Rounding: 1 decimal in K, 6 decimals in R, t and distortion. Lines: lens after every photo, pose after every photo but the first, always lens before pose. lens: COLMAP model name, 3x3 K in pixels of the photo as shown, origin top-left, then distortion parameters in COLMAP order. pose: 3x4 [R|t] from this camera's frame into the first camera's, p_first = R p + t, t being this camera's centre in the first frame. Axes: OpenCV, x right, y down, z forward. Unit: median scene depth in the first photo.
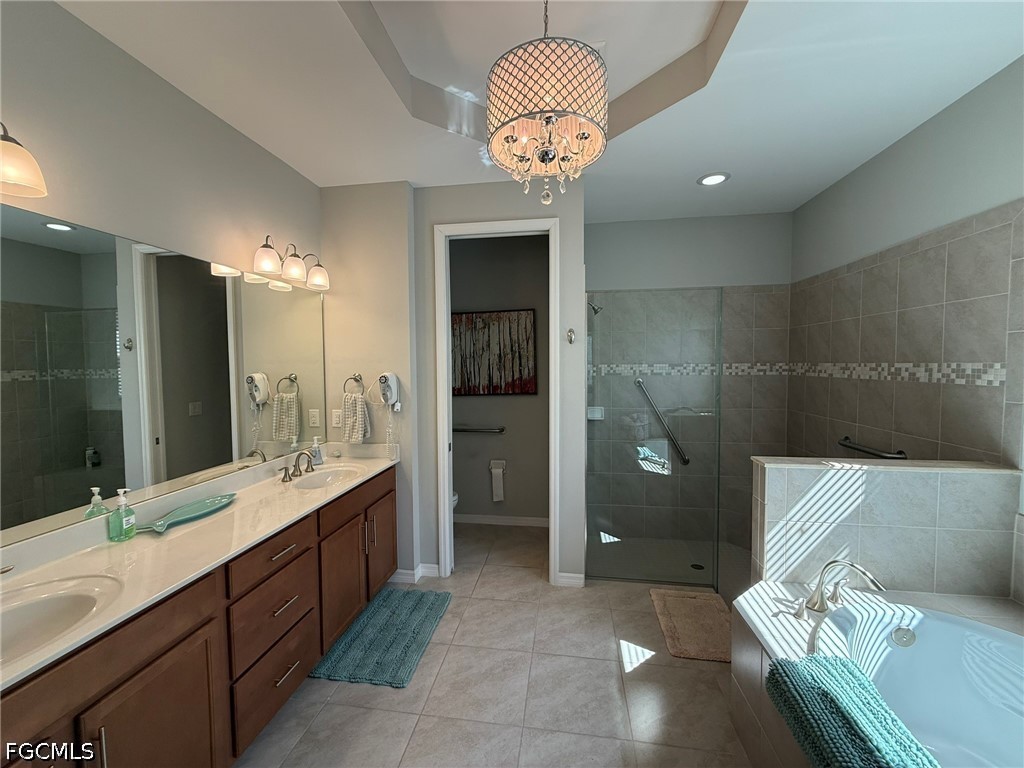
lens RADIAL K [[405.1, 0, 511.6], [0, 405.1, 383.9], [0, 0, 1]] dist [-0.000077, 0.000012]
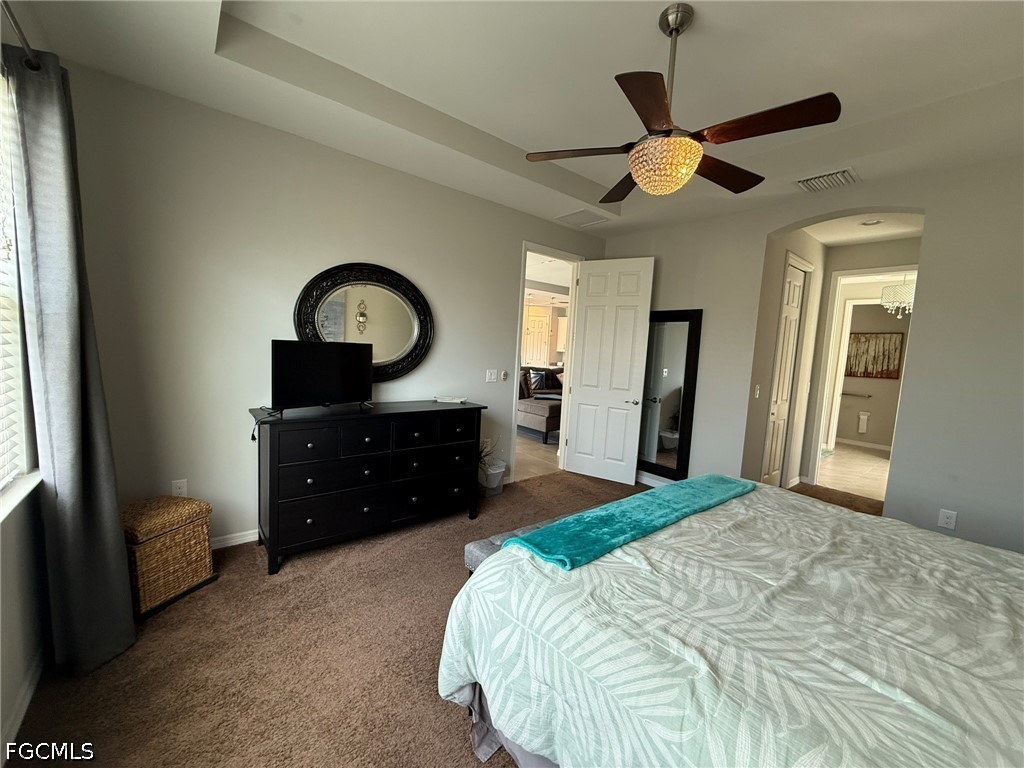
lens RADIAL K [[405.1, 0, 513.0], [0, 405.1, 388.0], [0, 0, 1]] dist [-0.000077, 0.000012]
pose [[0.731159, 0.112149, -0.672926, 0.025767], [-0.086360, 0.993675, 0.071771, 0.084702], [0.676719, 0.005638, 0.736220, -1.538870]]
